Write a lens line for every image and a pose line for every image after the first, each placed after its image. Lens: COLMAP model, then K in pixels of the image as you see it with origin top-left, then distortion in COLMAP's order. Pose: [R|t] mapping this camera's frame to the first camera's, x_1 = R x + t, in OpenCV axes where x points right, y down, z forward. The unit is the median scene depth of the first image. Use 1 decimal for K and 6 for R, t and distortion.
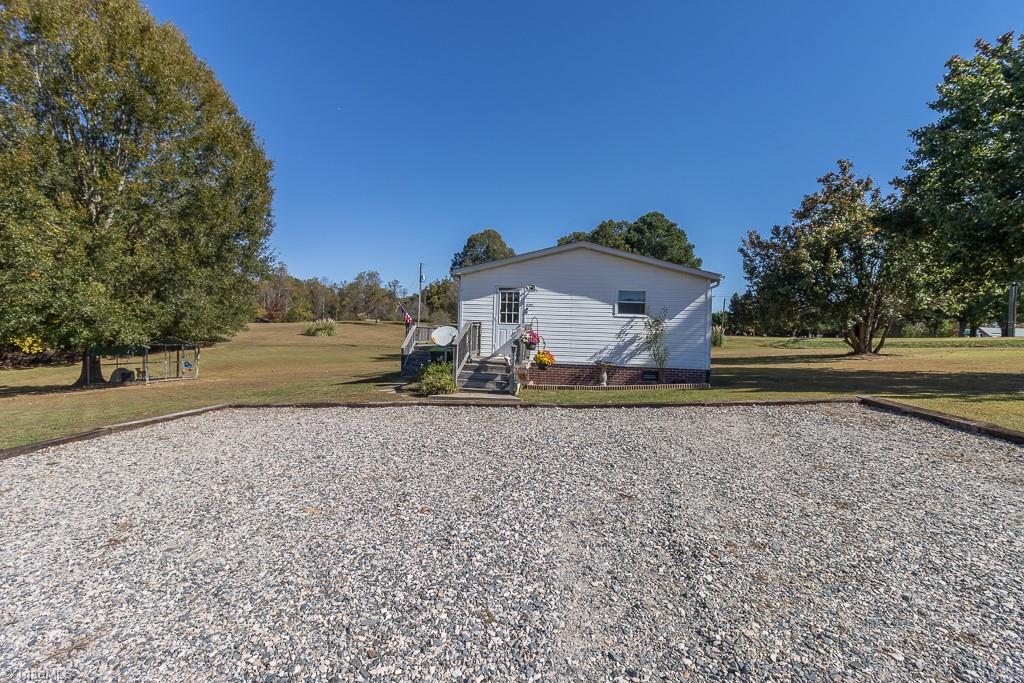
lens RADIAL K [[469.0, 0, 513.2], [0, 469.0, 325.2], [0, 0, 1]] dist [-0.000261, -0.001456]
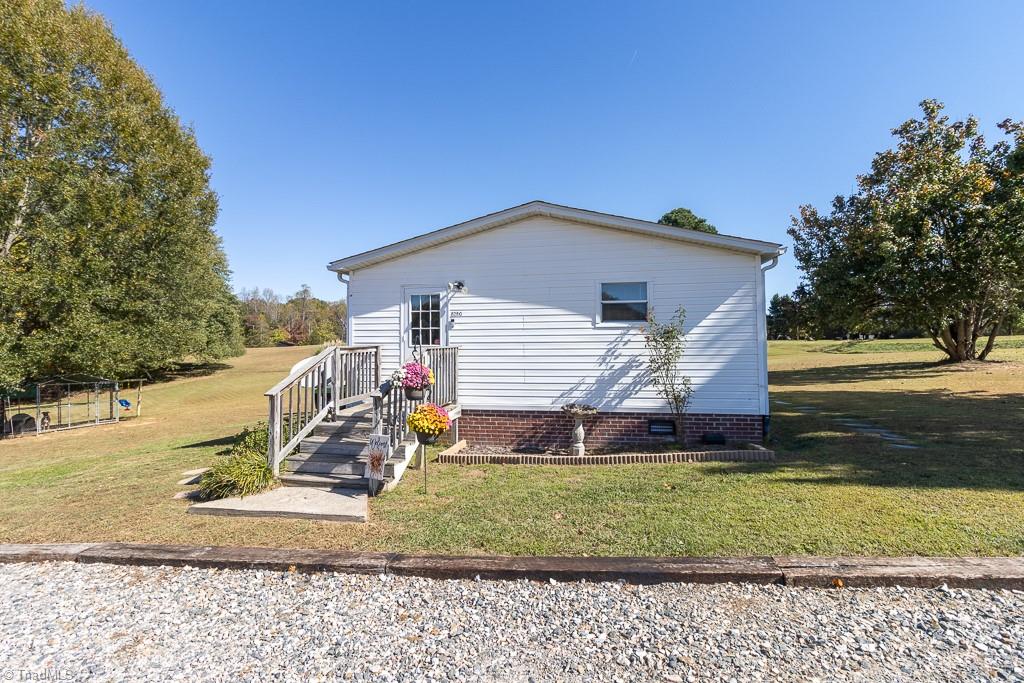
lens RADIAL K [[469.0, 0, 513.2], [0, 469.0, 325.2], [0, 0, 1]] dist [-0.000261, -0.001456]
pose [[0.996935, -0.042215, -0.065874, 0.089383], [0.040339, 0.998749, -0.029548, -0.004690], [0.067039, 0.026800, 0.997390, 0.238602]]
